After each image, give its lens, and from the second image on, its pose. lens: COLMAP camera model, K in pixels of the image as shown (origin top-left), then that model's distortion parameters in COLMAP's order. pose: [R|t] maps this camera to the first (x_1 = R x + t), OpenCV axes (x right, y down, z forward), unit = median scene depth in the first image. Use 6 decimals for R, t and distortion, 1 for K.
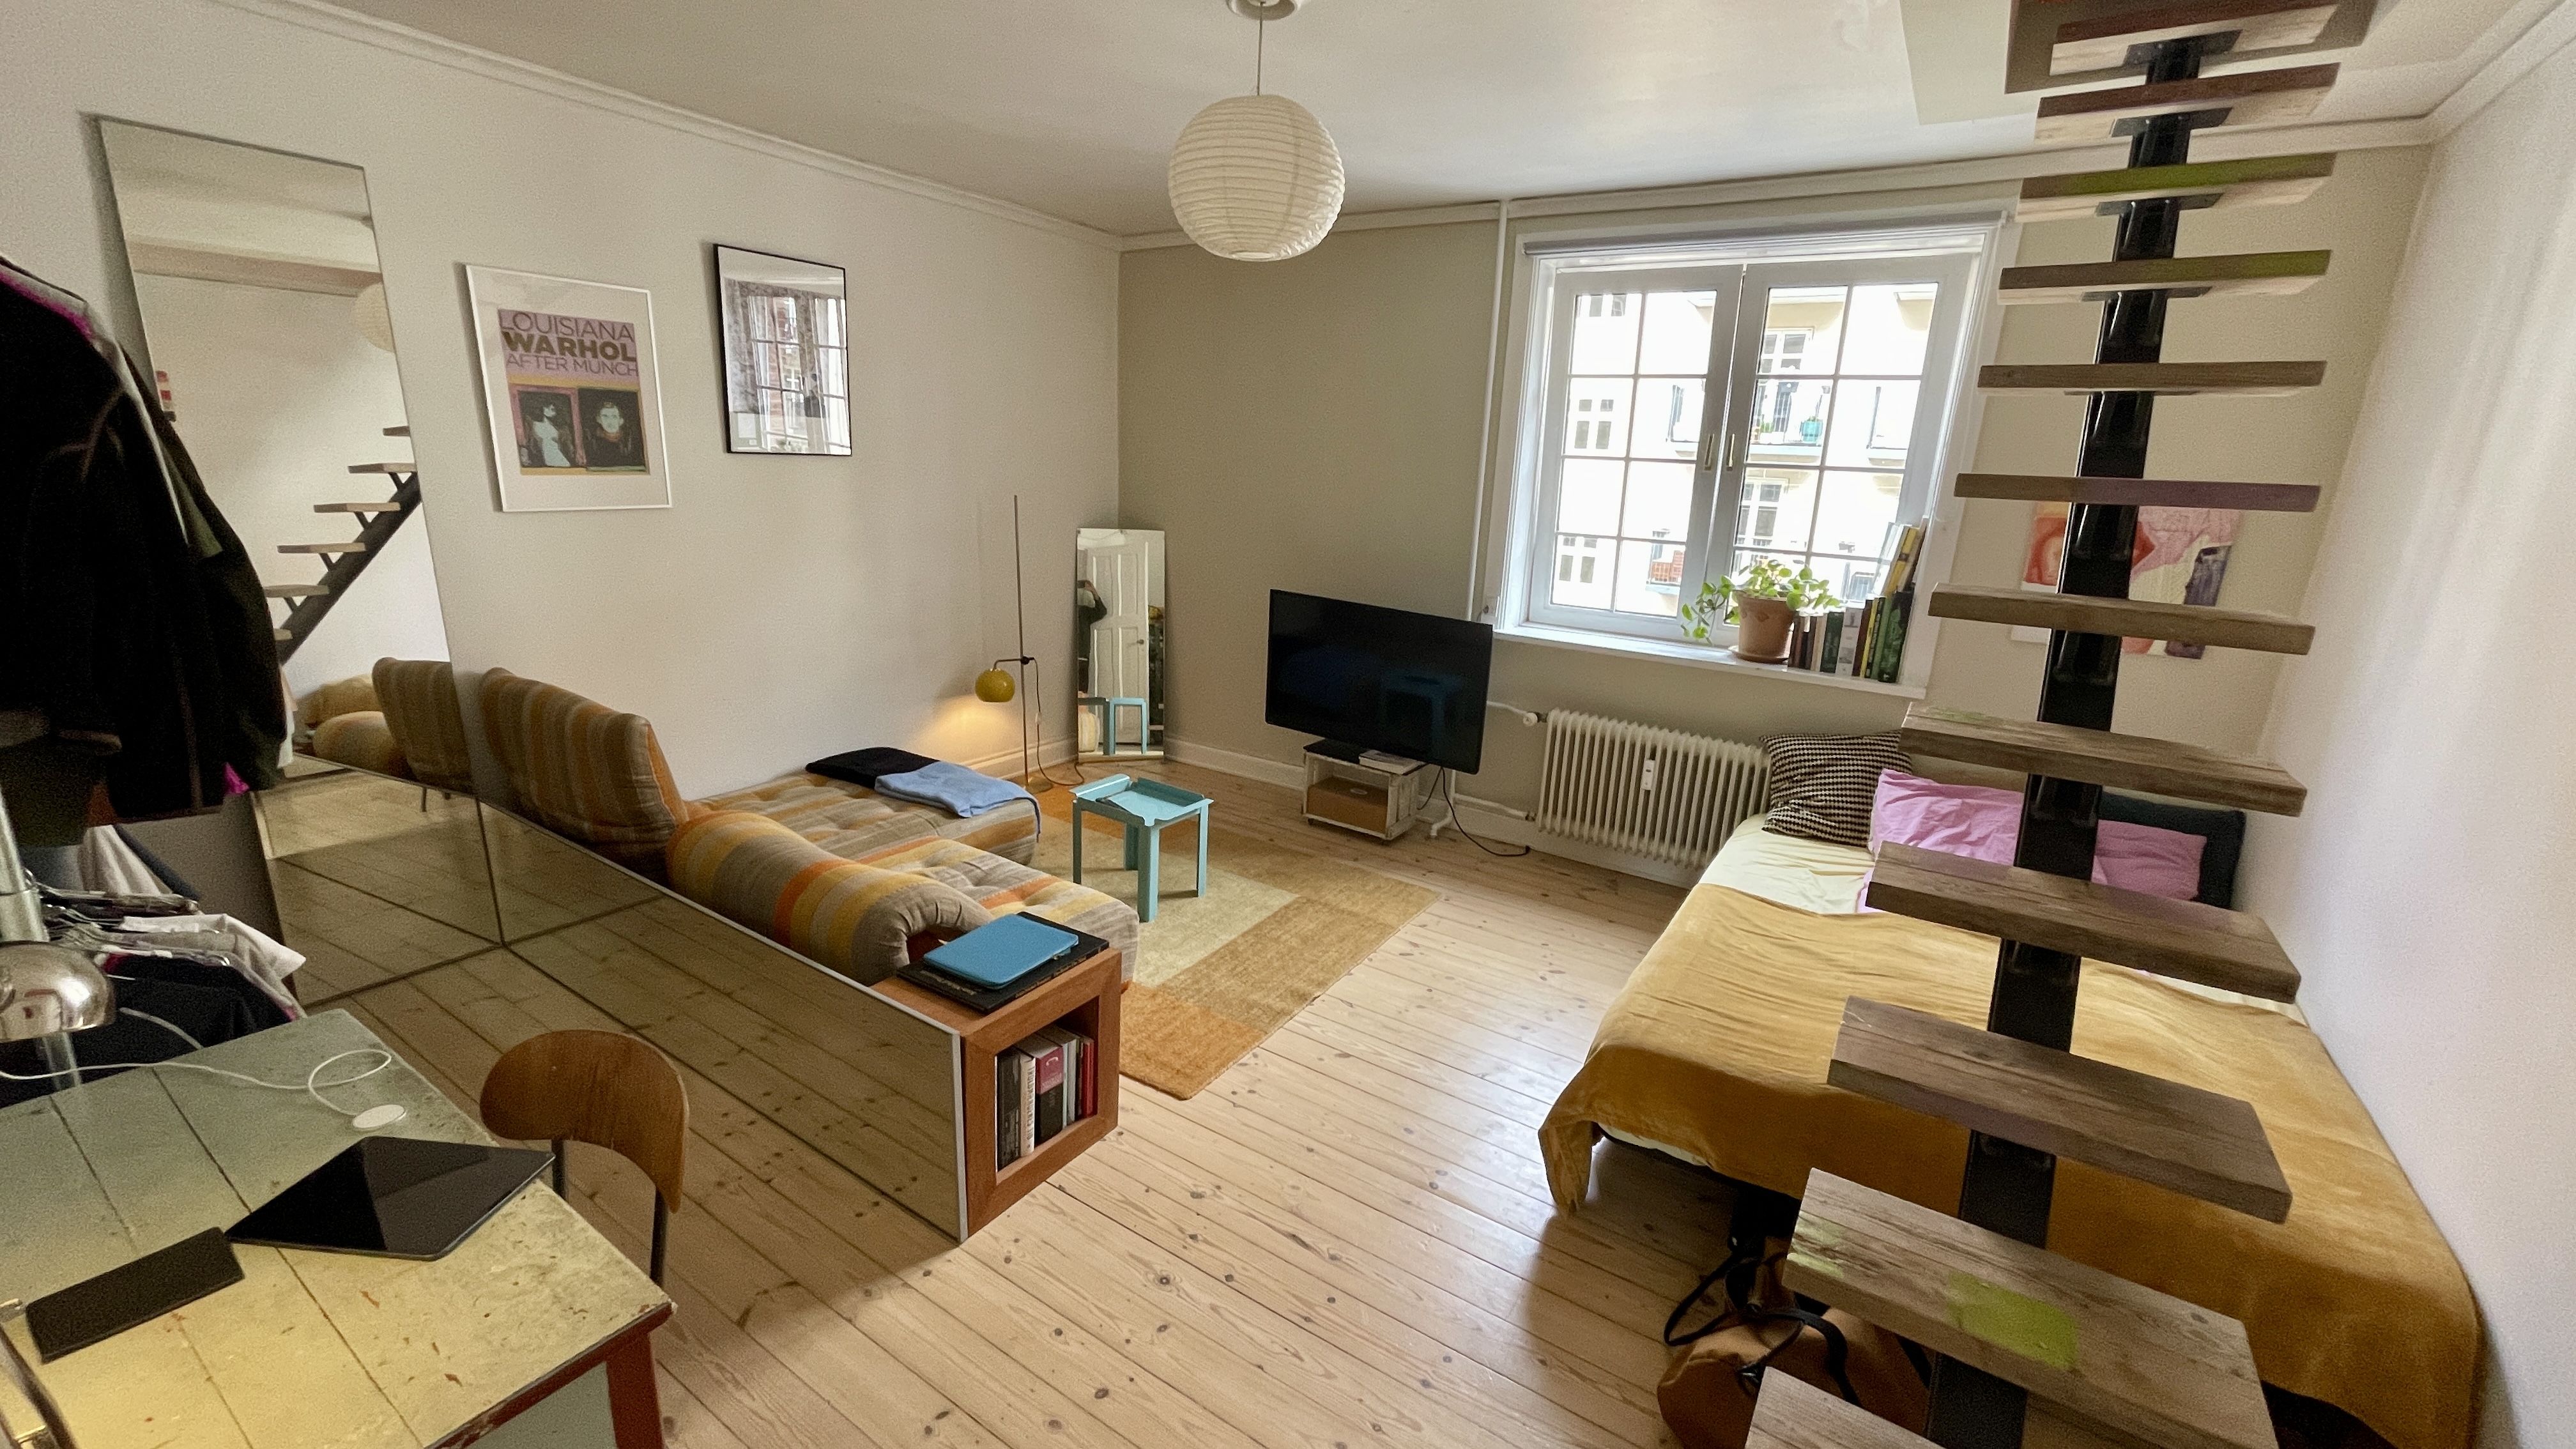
lens RADIAL K [[1033.2, 0, 1288.0], [0, 1033.2, 724.5], [0, 0, 1]] dist [-0.000471, -0.000077]
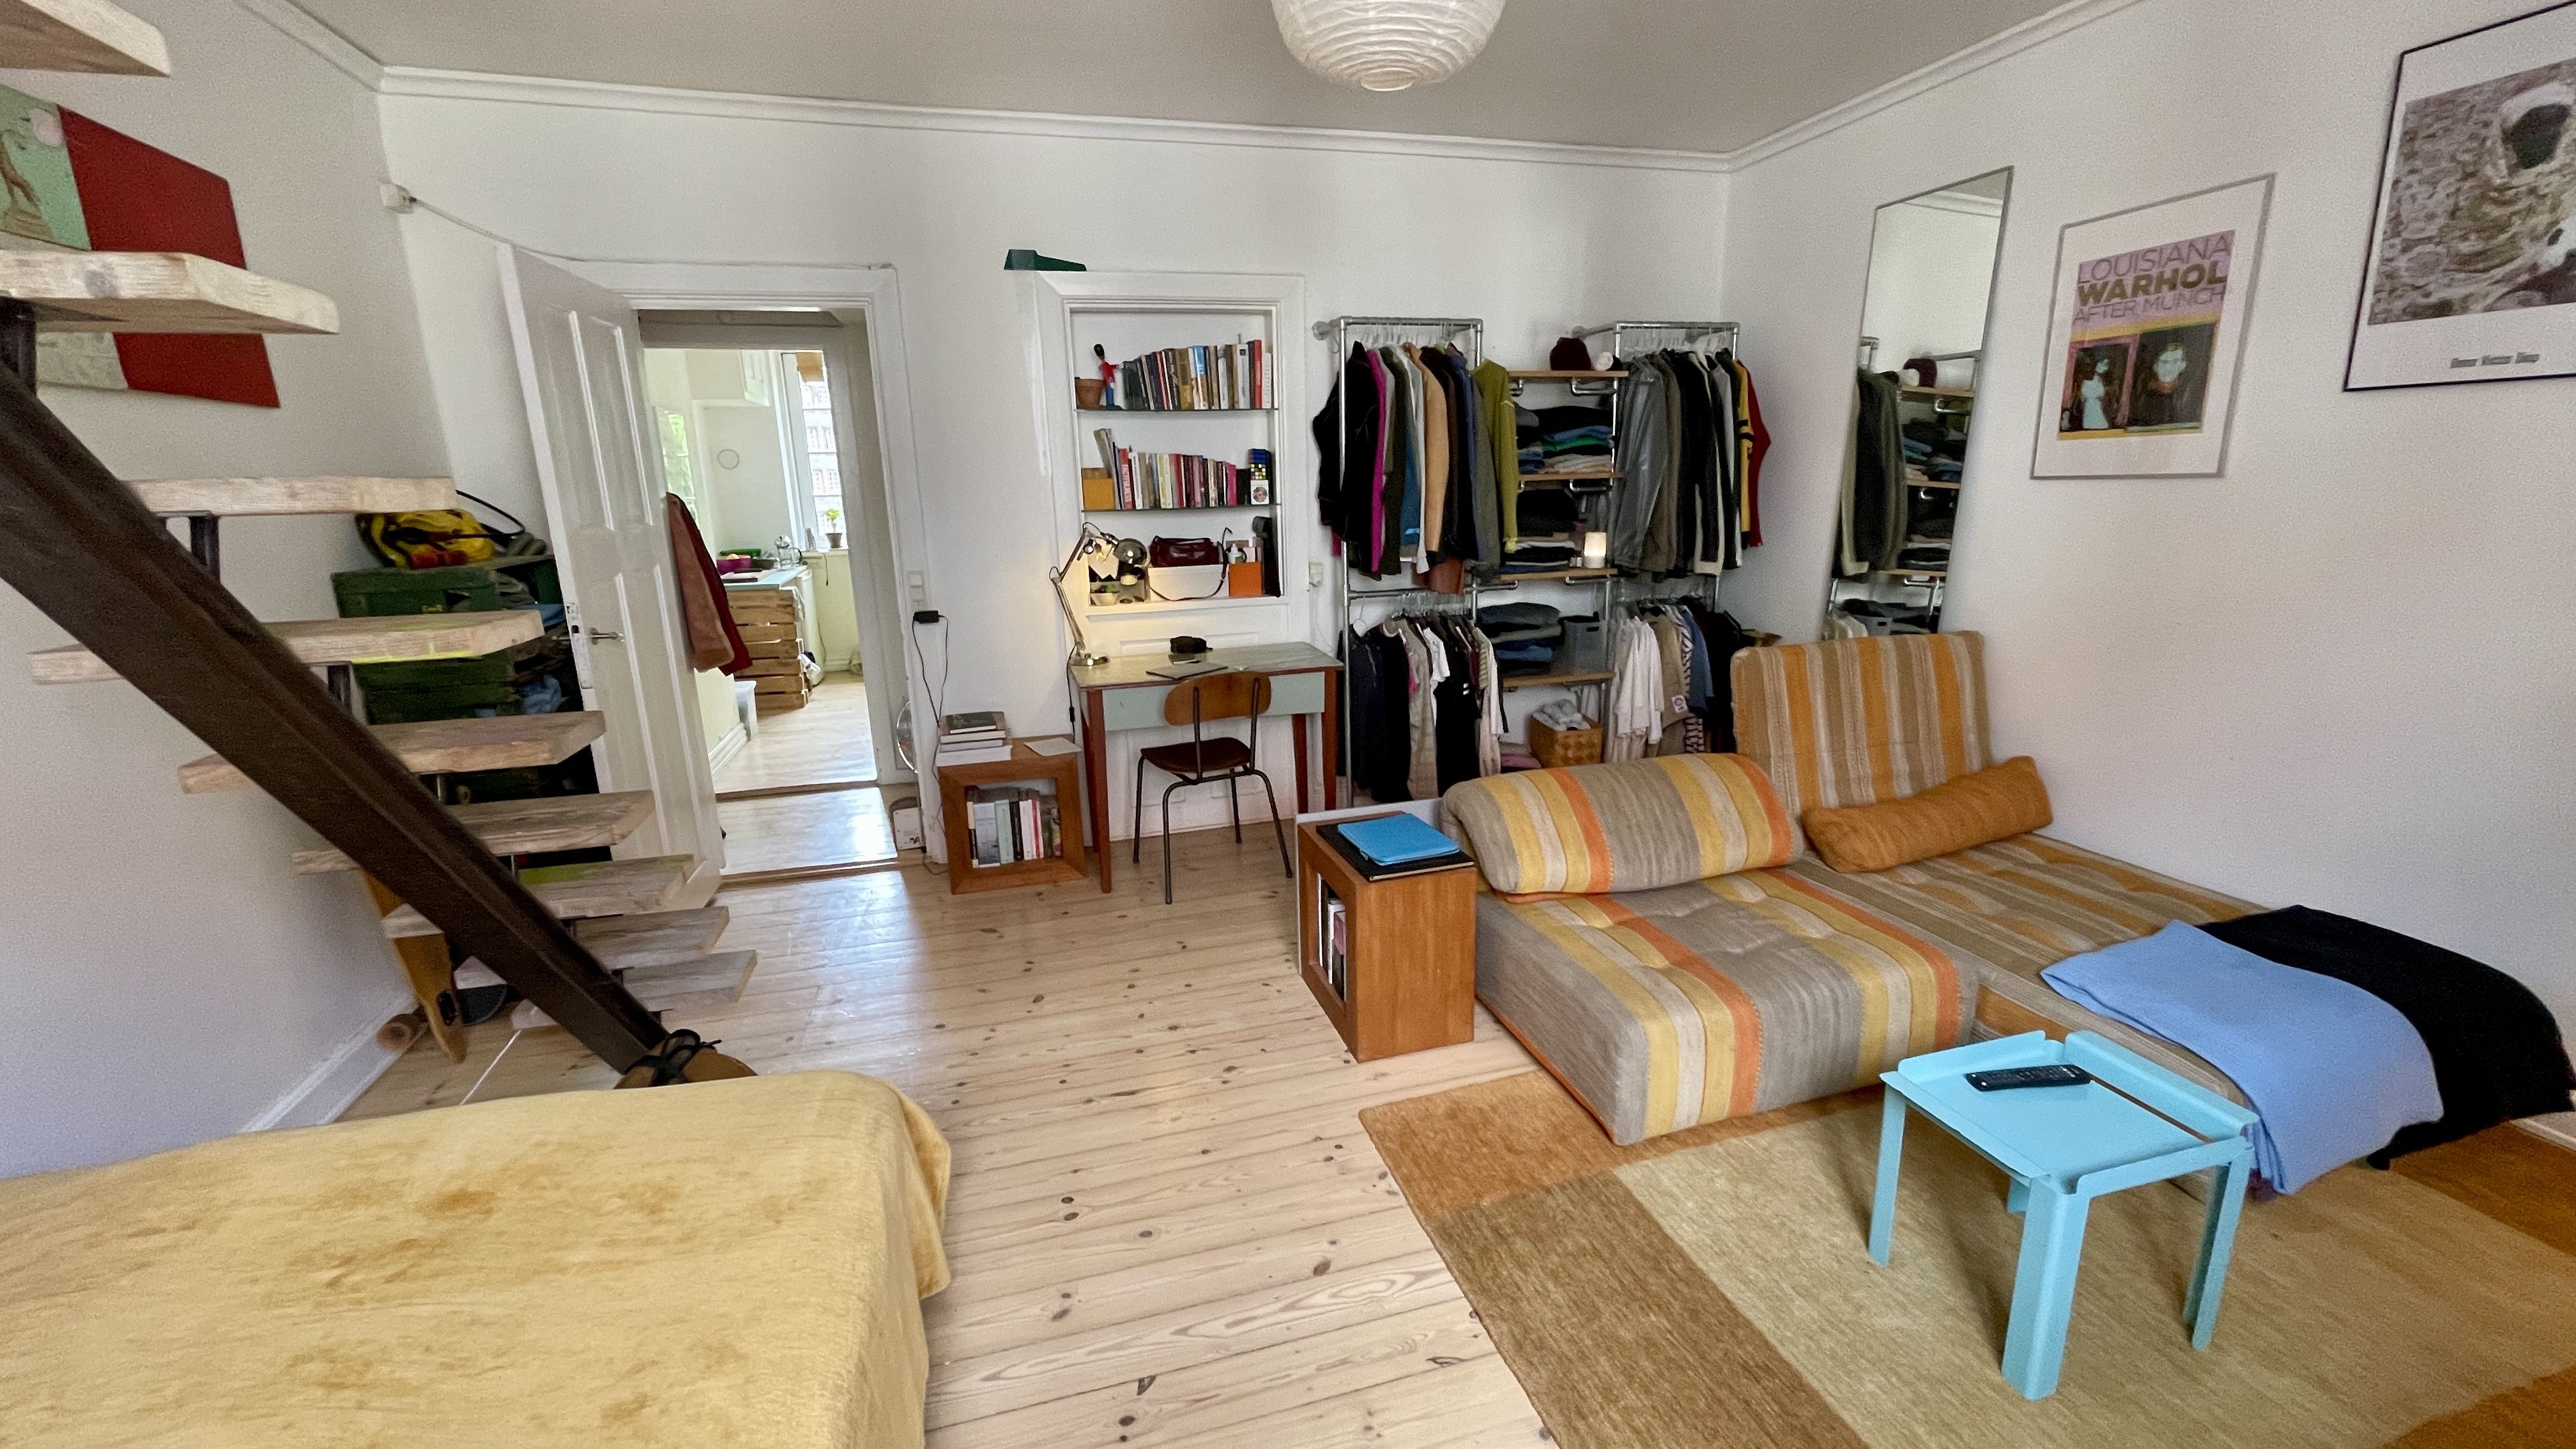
lens RADIAL K [[1033.2, 0, 1288.0], [0, 1033.2, 724.5], [0, 0, 1]] dist [-0.000471, -0.000077]
pose [[-0.661183, 0.151507, -0.734767, 0.444143], [-0.190266, 0.913512, 0.359575, -0.203902], [0.725697, 0.377546, -0.575172, 1.099867]]
